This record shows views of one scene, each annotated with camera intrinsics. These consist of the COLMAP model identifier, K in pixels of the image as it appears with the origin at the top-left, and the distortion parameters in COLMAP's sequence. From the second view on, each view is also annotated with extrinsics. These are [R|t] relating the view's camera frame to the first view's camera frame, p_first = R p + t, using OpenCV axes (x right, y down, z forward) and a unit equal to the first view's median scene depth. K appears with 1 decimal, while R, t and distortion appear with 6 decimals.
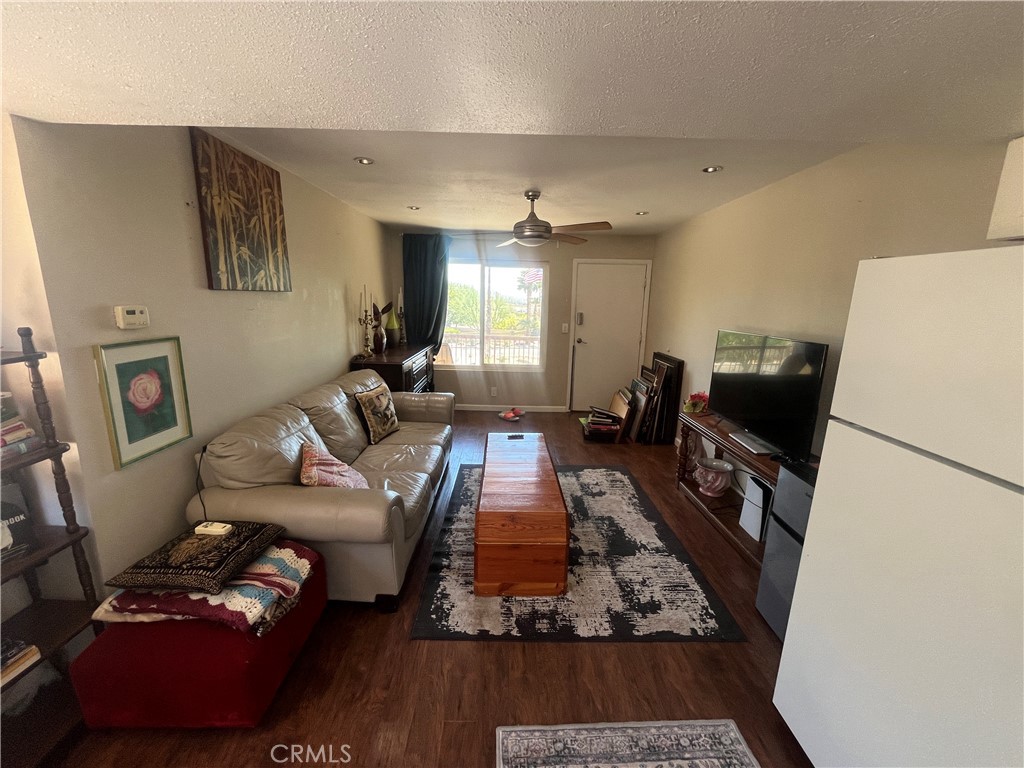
lens RADIAL K [[412.6, 0, 511.0], [0, 412.6, 383.9], [0, 0, 1]] dist [-0.002104, 0.000327]
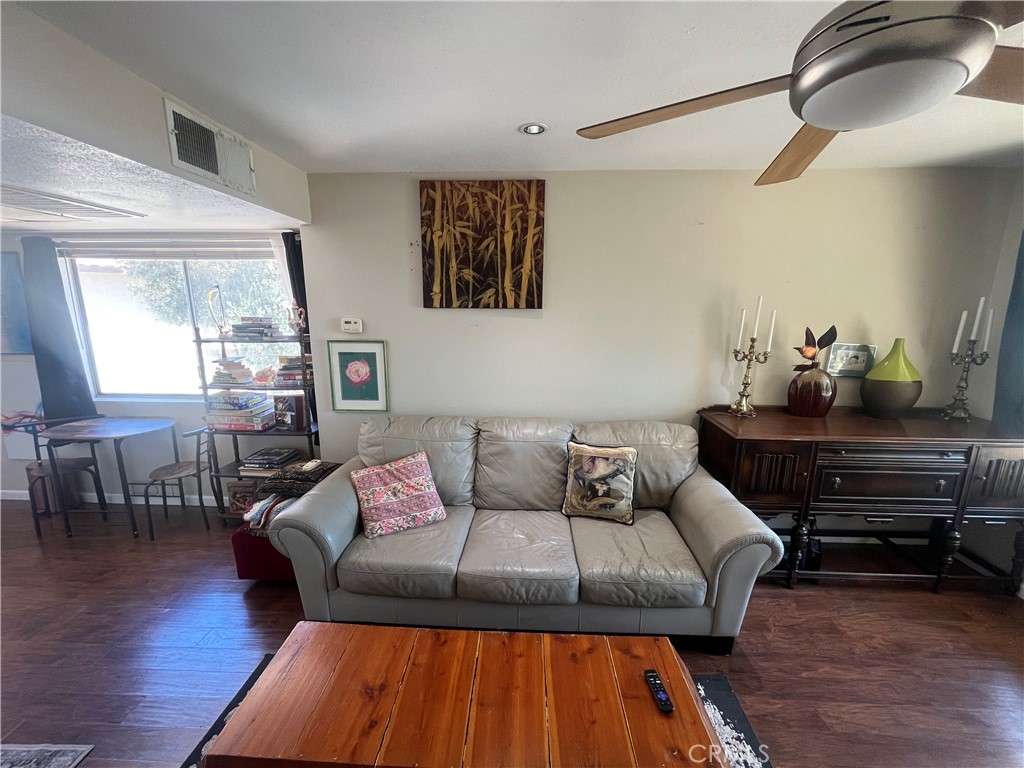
lens RADIAL K [[412.6, 0, 506.6], [0, 412.6, 383.8], [0, 0, 1]] dist [-0.002104, 0.000327]
pose [[-0.052137, 0.169289, -0.984186, 0.486205], [-0.213267, 0.960904, 0.176582, -0.253335], [0.975602, 0.219101, -0.013995, 1.181432]]
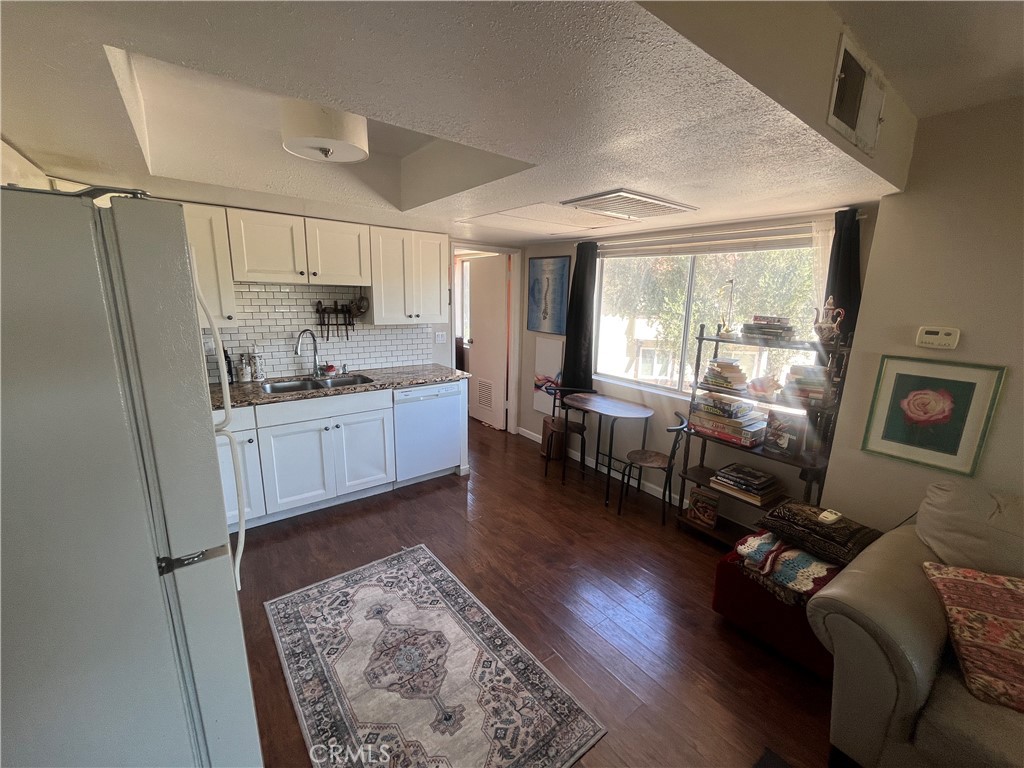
lens RADIAL K [[412.6, 0, 512.9], [0, 412.6, 384.3], [0, 0, 1]] dist [-0.002104, 0.000327]
pose [[-0.798837, 0.086963, -0.595229, 0.450208], [-0.167912, 0.917930, 0.359457, -0.178173], [0.577638, 0.387093, -0.718674, 0.836910]]
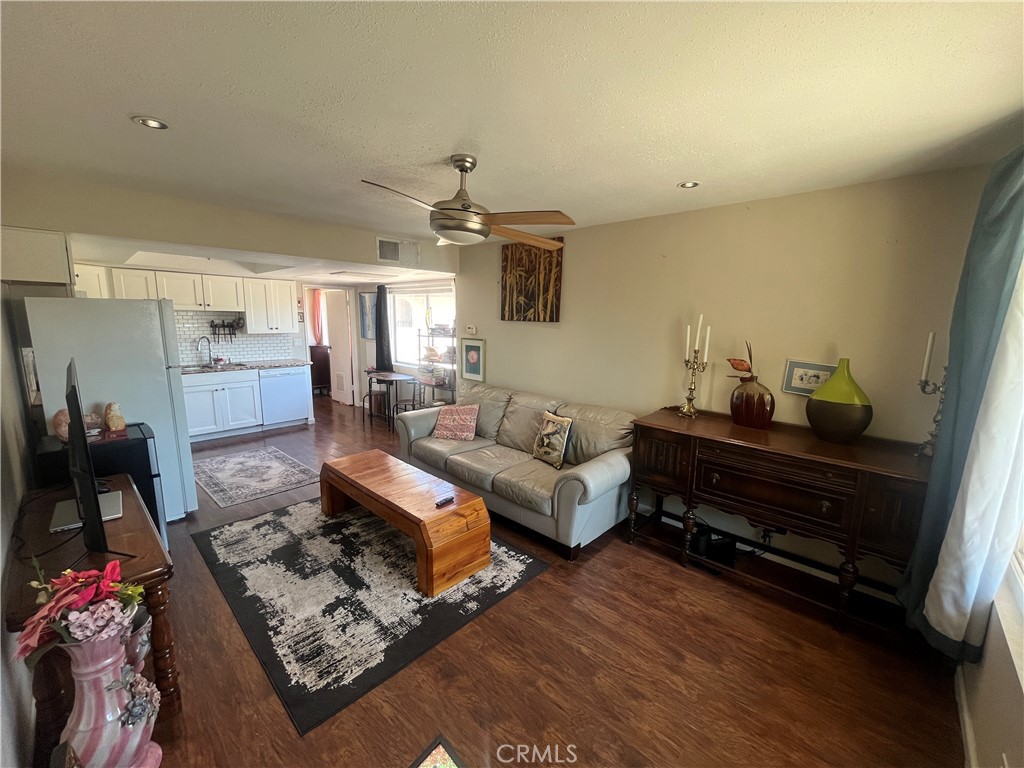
lens RADIAL K [[412.6, 0, 510.9], [0, 412.6, 382.6], [0, 0, 1]] dist [-0.002104, 0.000327]
pose [[-0.688982, 0.084903, -0.719789, 0.676328], [-0.180076, 0.941921, 0.283474, -0.475305], [0.702052, 0.324925, -0.633677, 2.193954]]
